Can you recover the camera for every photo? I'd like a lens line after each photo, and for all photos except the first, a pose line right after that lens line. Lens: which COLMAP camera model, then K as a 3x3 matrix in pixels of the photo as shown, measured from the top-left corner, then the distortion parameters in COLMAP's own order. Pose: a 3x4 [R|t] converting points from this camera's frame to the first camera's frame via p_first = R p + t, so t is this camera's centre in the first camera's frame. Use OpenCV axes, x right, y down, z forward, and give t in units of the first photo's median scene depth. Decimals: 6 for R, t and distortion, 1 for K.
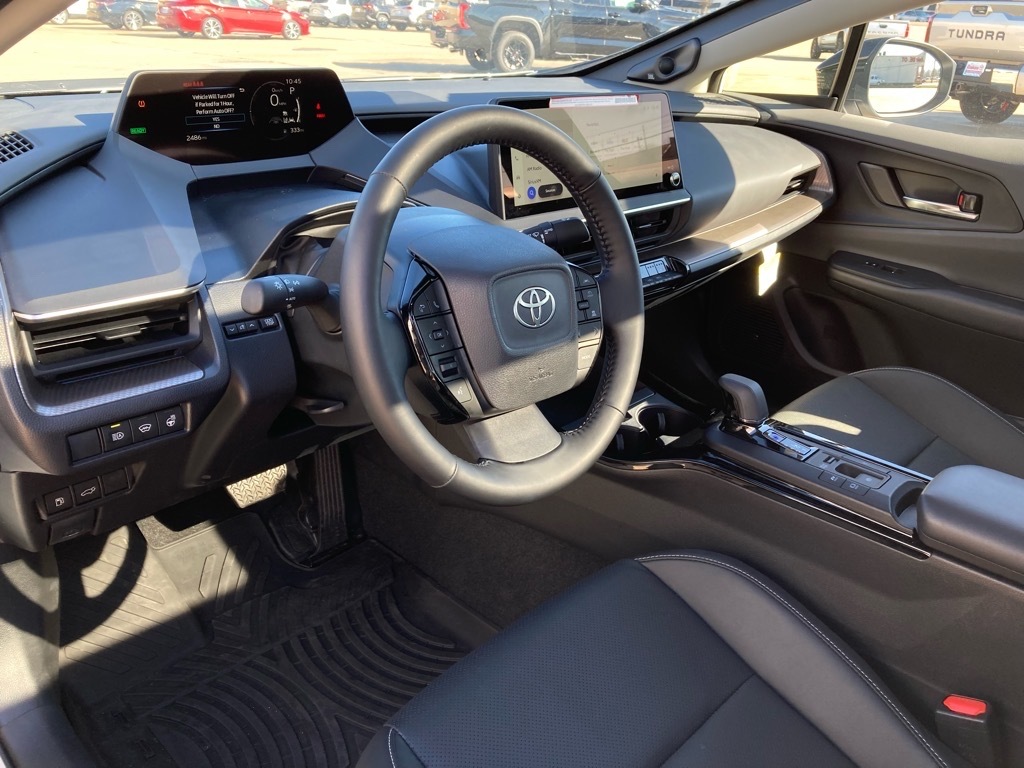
lens RADIAL K [[845.5, 0, 527.0], [0, 845.5, 378.5], [0, 0, 1]] dist [0.020604, -0.018538]
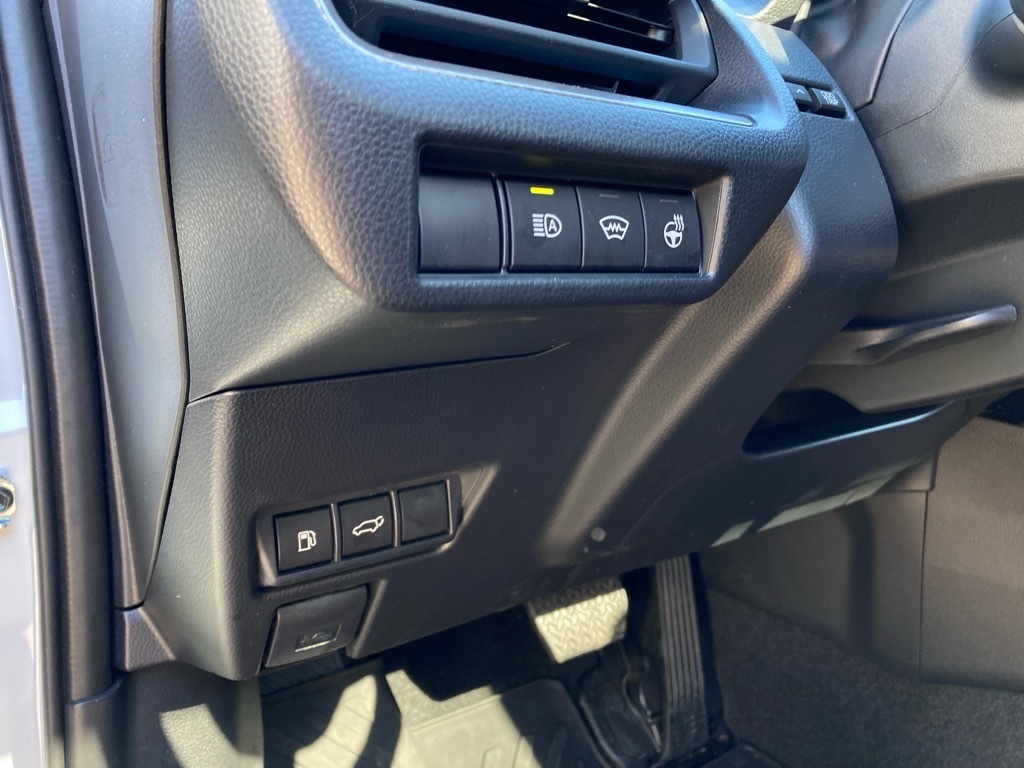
lens RADIAL K [[845.5, 0, 508.1], [0, 845.5, 377.7], [0, 0, 1]] dist [0.020604, -0.018538]
pose [[0.976389, -0.017691, -0.215295, -0.304048], [-0.036775, 0.968480, -0.246361, 0.137283], [0.212867, 0.248462, 0.944963, 0.511763]]
